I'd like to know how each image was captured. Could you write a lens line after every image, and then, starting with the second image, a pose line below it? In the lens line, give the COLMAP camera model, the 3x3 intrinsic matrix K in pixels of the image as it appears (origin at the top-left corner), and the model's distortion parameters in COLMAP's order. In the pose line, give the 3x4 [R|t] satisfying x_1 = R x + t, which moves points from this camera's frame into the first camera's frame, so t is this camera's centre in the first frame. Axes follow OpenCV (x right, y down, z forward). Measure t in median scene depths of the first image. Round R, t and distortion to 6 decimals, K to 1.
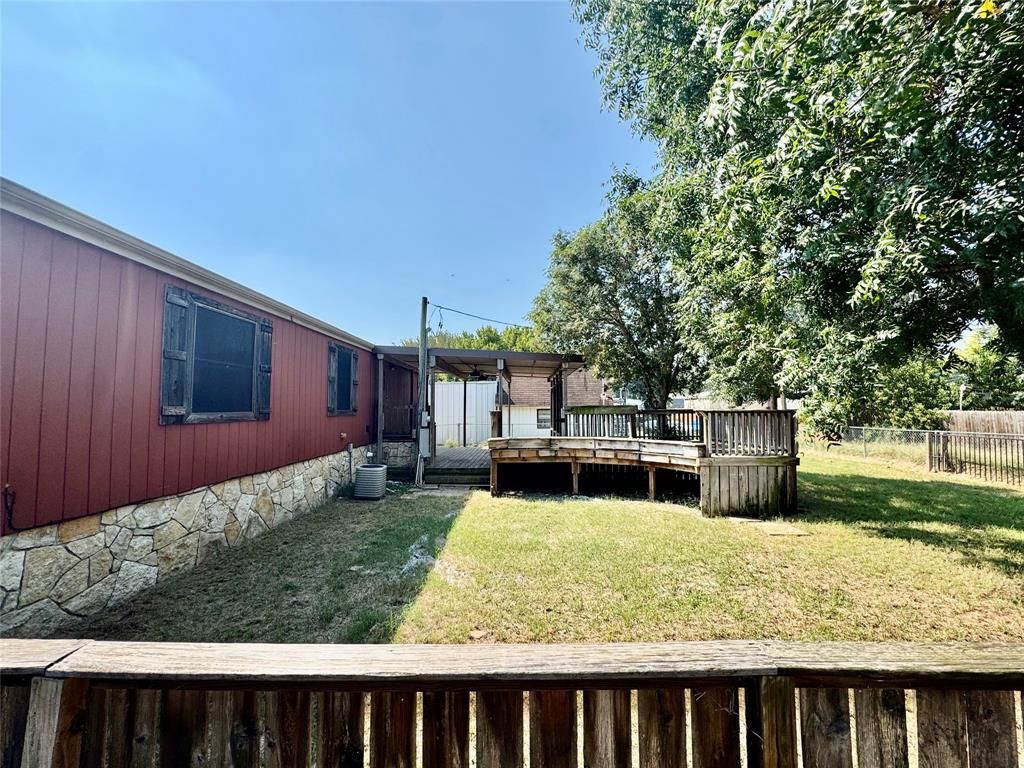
lens RADIAL K [[408.5, 0, 511.5], [0, 408.5, 384.6], [0, 0, 1]] dist [-0.003070, 0.000231]
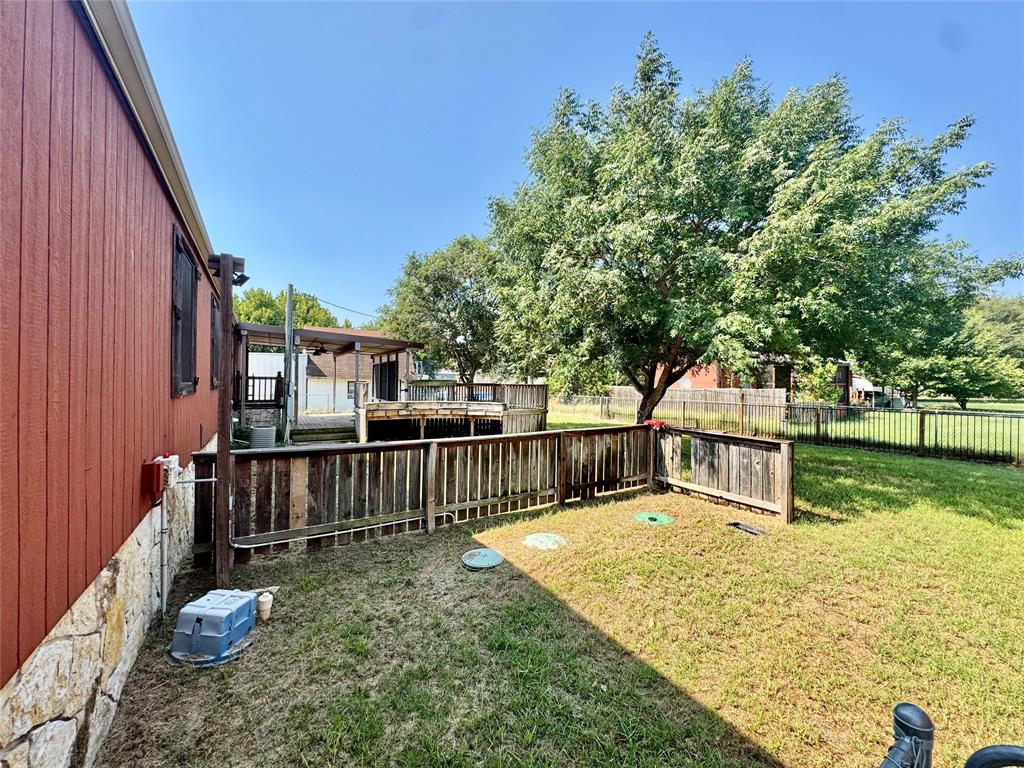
lens RADIAL K [[408.5, 0, 511.5], [0, 408.5, 384.6], [0, 0, 1]] dist [-0.003070, 0.000231]
pose [[0.846640, 0.011481, 0.532043, -0.367259], [-0.046324, 0.997562, 0.052188, -0.023493], [-0.530147, -0.068831, 0.845108, -0.415497]]
